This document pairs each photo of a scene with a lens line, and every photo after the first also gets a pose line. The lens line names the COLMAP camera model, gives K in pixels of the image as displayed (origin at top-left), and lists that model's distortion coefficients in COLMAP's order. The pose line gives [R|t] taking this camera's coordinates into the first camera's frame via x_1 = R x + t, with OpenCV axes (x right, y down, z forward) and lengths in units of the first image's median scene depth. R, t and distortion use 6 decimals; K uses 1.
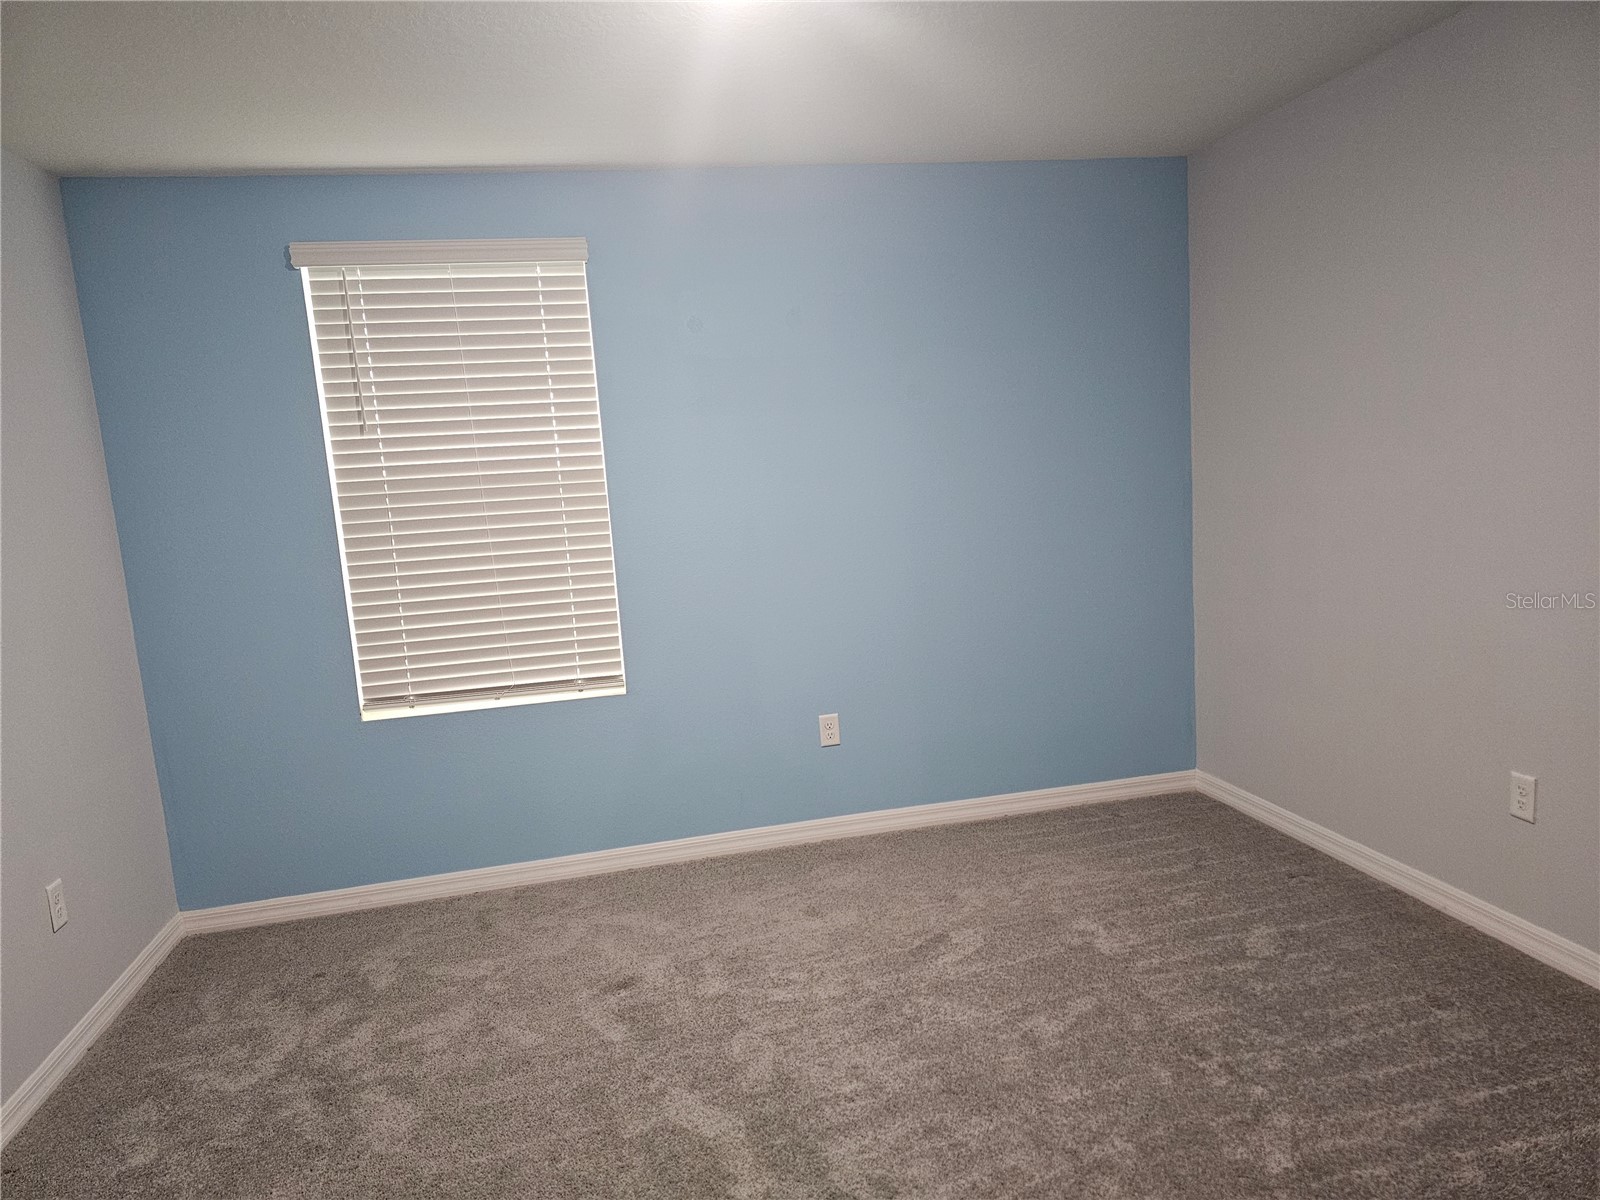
lens RADIAL K [[1072.0, 0, 808.6], [0, 1072.0, 595.0], [0, 0, 1]] dist [0.004363, -0.002043]
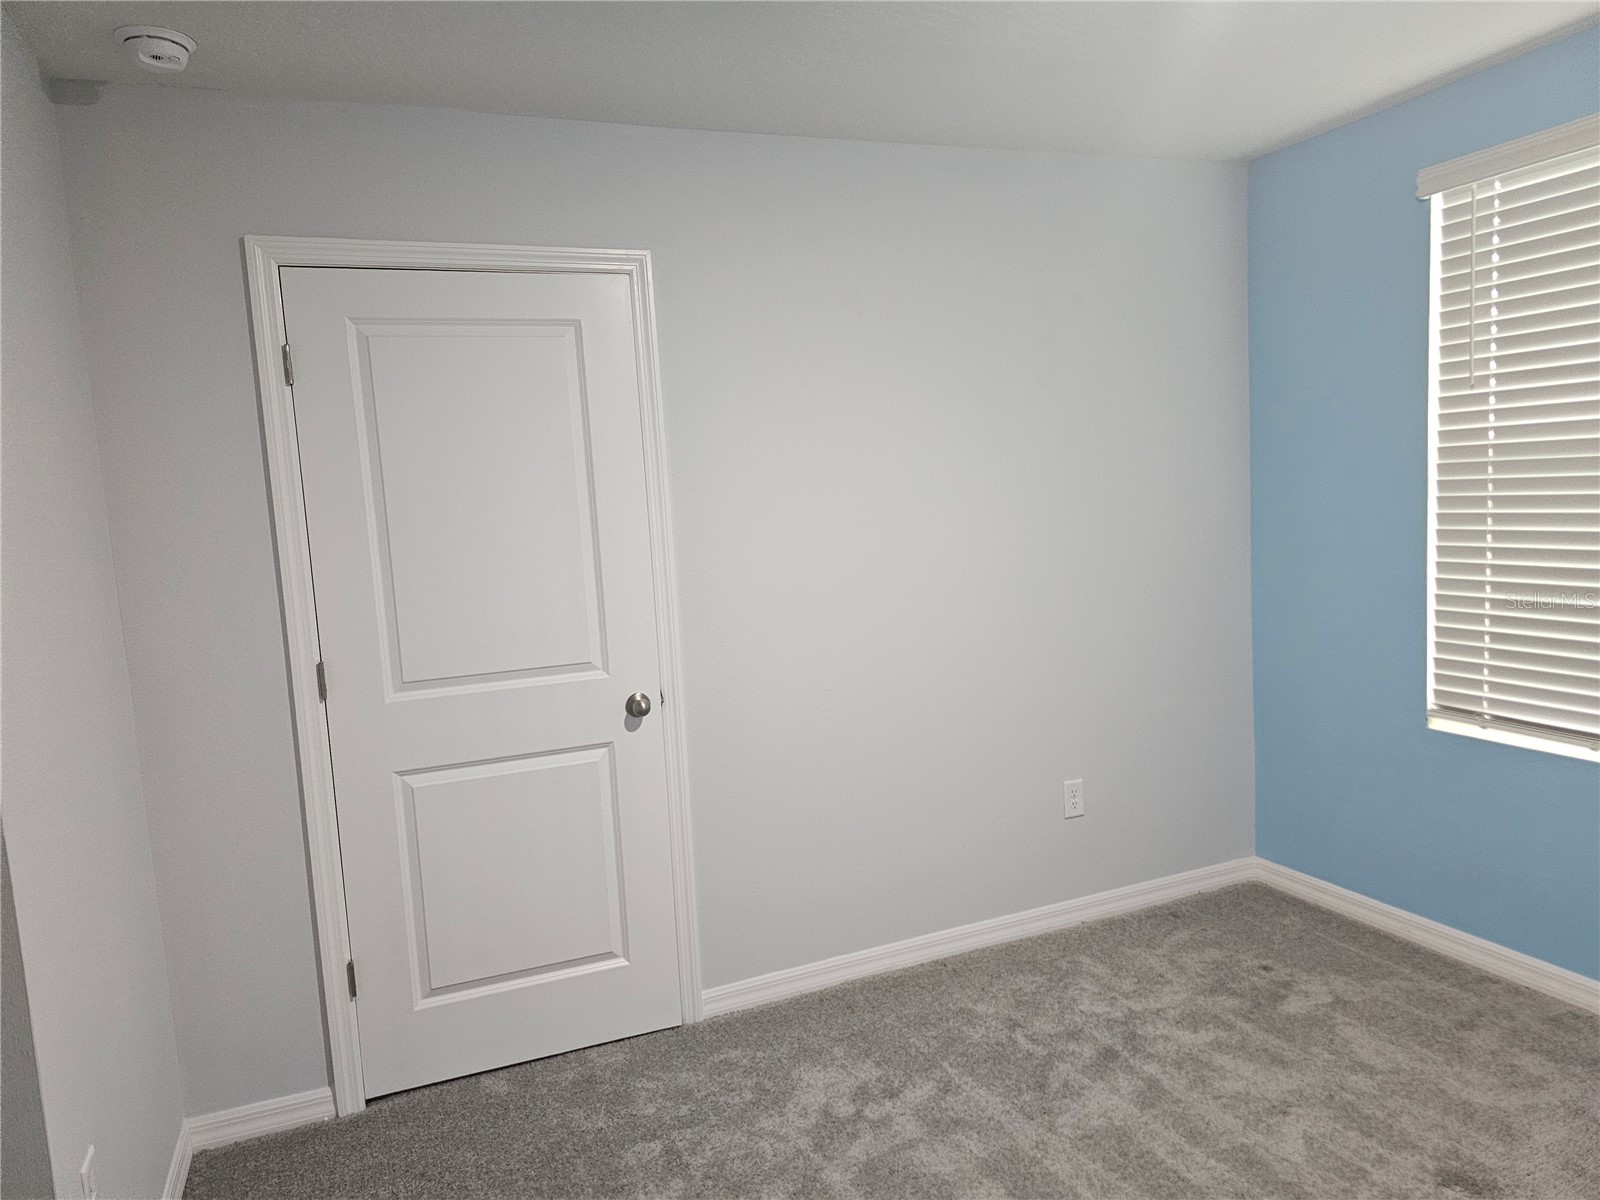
lens RADIAL K [[1072.0, 0, 808.6], [0, 1072.0, 595.0], [0, 0, 1]] dist [0.004363, -0.002043]
pose [[0.181141, 0.151213, -0.971763, 0.323983], [-0.074978, 0.987356, 0.139663, -0.072762], [0.980595, 0.047562, 0.190189, 0.366954]]
